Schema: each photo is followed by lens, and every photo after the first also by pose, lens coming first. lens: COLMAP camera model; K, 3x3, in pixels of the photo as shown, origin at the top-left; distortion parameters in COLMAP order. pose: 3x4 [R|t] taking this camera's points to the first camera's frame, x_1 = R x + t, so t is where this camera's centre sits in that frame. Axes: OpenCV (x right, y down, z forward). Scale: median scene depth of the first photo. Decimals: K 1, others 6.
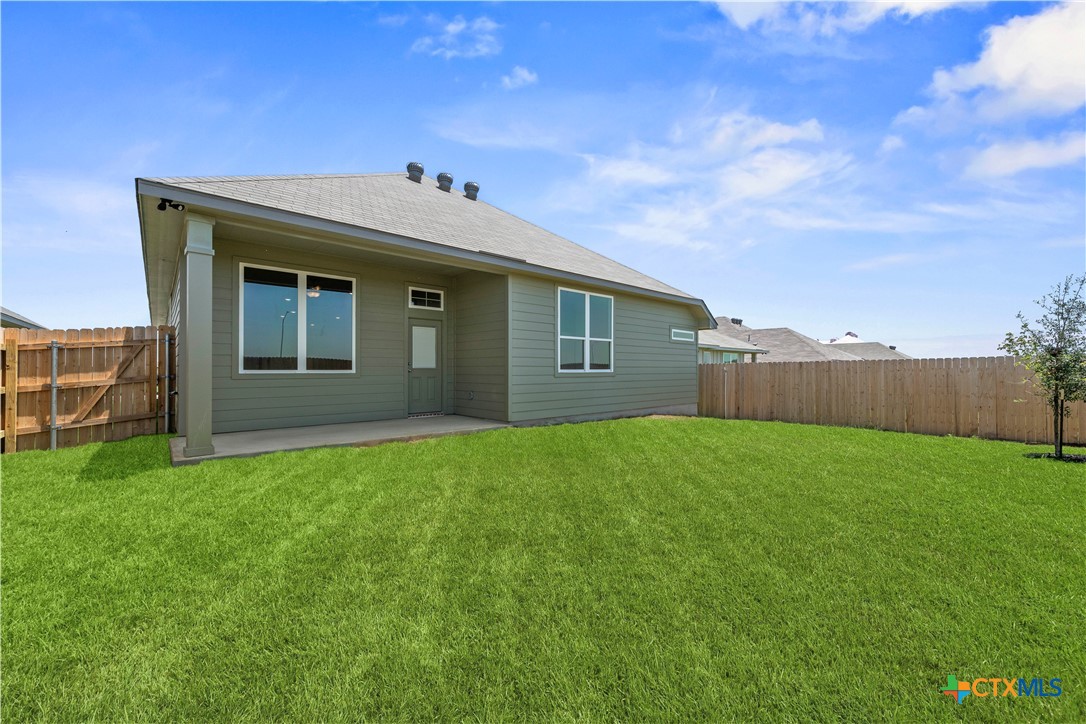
lens RADIAL K [[431.5, 0, 541.5], [0, 431.5, 360.4], [0, 0, 1]] dist [-0.001099, -0.000154]
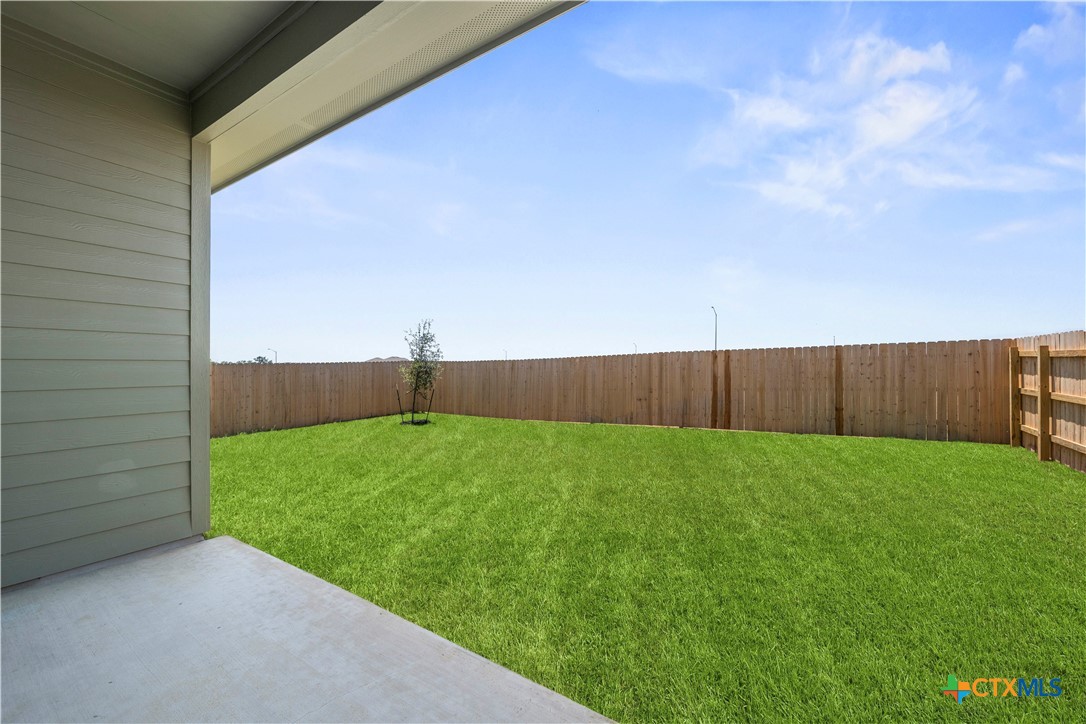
lens RADIAL K [[431.5, 0, 543.4], [0, 431.5, 359.3], [0, 0, 1]] dist [-0.001099, -0.000154]
pose [[1.000000, -0.000049, -0.000966, -0.266585], [0.000049, 1.000000, -0.000132, -0.002450], [0.000966, 0.000132, 1.000000, 0.019632]]
